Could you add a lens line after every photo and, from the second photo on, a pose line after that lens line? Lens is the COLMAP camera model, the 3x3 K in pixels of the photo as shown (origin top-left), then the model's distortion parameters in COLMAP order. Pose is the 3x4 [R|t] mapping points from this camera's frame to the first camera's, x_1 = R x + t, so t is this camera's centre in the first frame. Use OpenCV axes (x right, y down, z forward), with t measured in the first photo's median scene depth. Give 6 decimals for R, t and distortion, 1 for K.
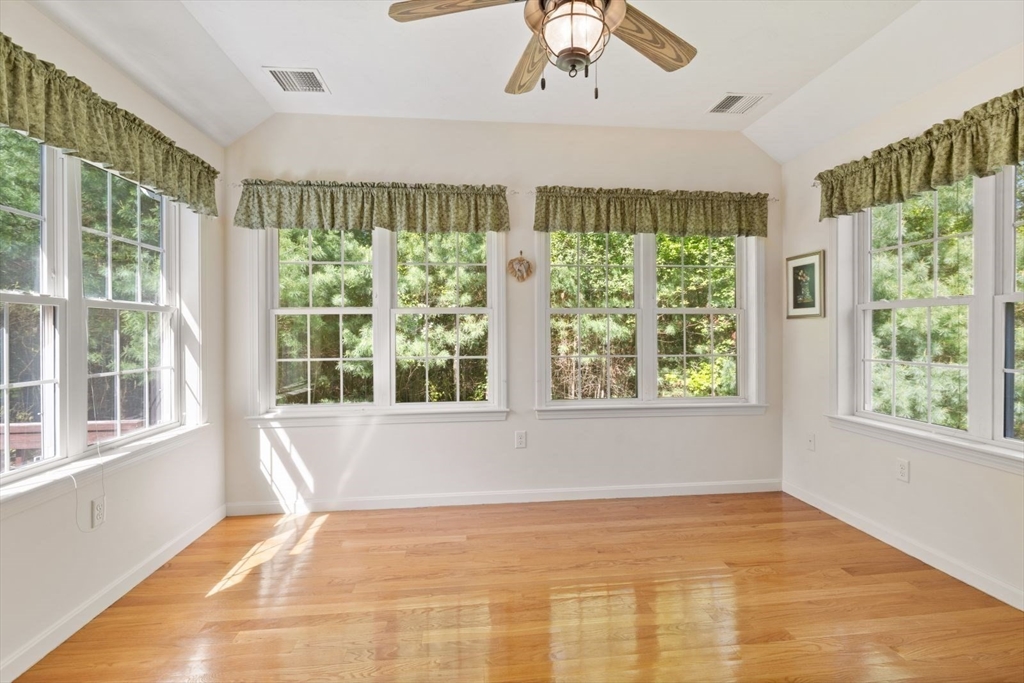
lens RADIAL K [[485.7, 0, 521.9], [0, 485.7, 332.6], [0, 0, 1]] dist [-0.002098, 0.000107]
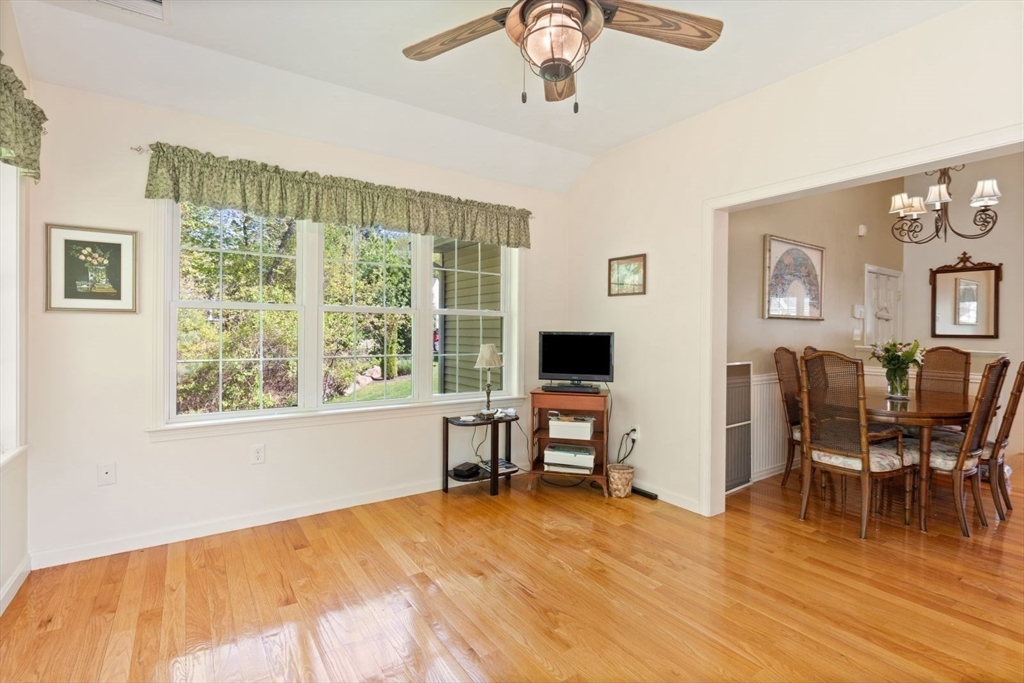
lens RADIAL K [[485.7, 0, 516.5], [0, 485.7, 341.2], [0, 0, 1]] dist [-0.002098, 0.000107]
pose [[-0.470763, -0.016855, 0.882099, -0.378289], [-0.004201, 0.999849, 0.016863, -0.001602], [-0.882250, 0.004233, -0.470763, 0.771984]]
